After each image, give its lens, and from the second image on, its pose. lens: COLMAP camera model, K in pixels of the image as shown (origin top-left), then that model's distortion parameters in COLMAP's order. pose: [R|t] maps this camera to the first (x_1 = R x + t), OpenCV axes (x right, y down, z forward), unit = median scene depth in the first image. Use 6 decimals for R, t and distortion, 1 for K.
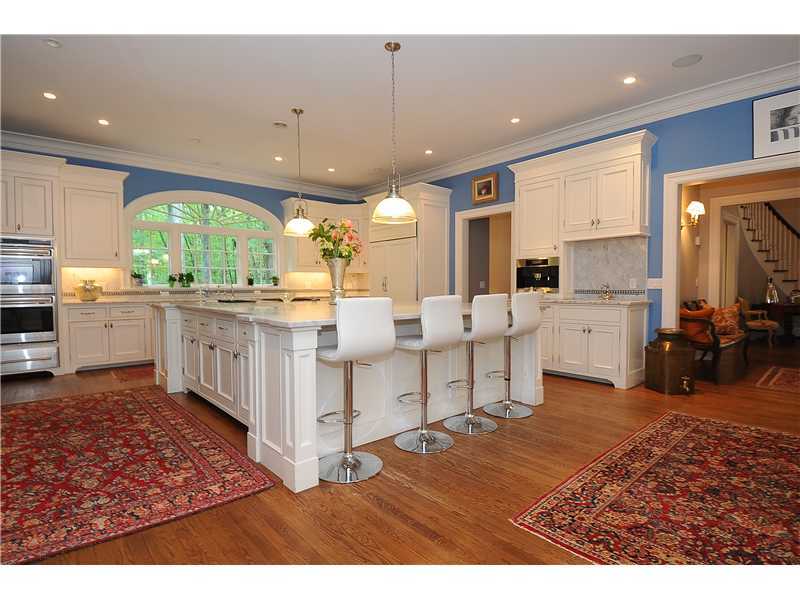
lens RADIAL K [[414.0, 0, 400.0], [0, 414.0, 300.0], [0, 0, 1]] dist [0.042438, -0.048901]
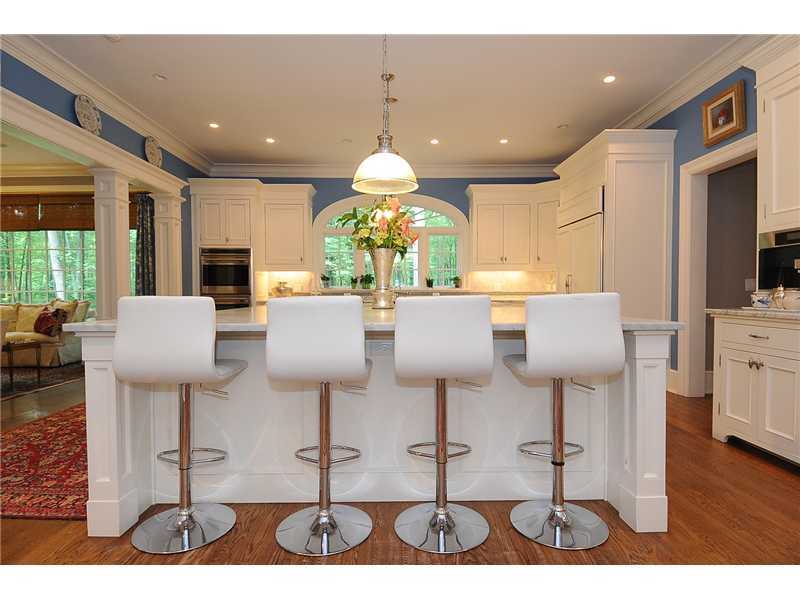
lens RADIAL K [[439.4, 0, 400.0], [0, 439.4, 300.0], [0, 0, 1]] dist [0.063864, -0.059296]
pose [[0.760073, 0.017141, -0.649611, 0.273061], [-0.024663, 0.999693, -0.002478, -0.002759], [0.649369, 0.017905, 0.760263, 0.260093]]
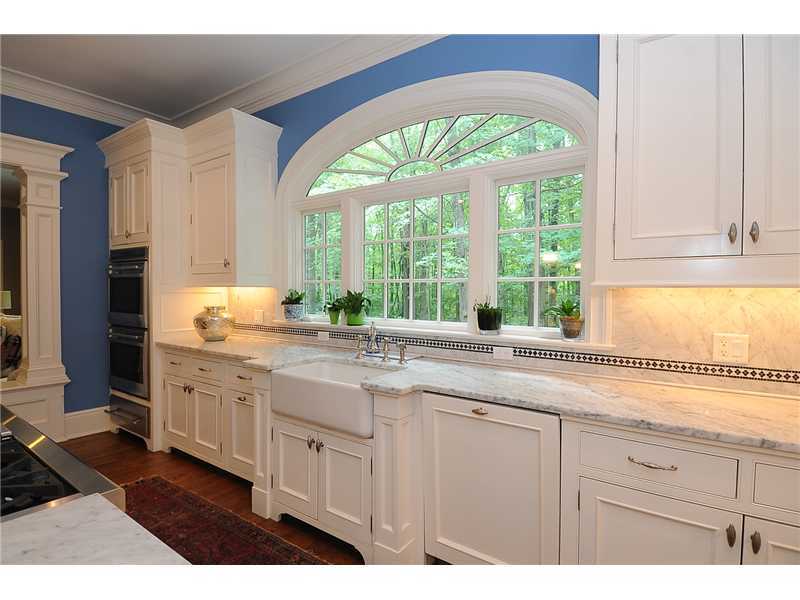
lens RADIAL K [[414.0, 0, 400.0], [0, 414.0, 300.0], [0, 0, 1]] dist [0.042438, -0.048901]
pose [[0.240510, 0.024961, -0.970326, -0.069960], [-0.042373, 0.998986, 0.015196, -0.073115], [0.969721, 0.037461, 0.241324, 1.028647]]
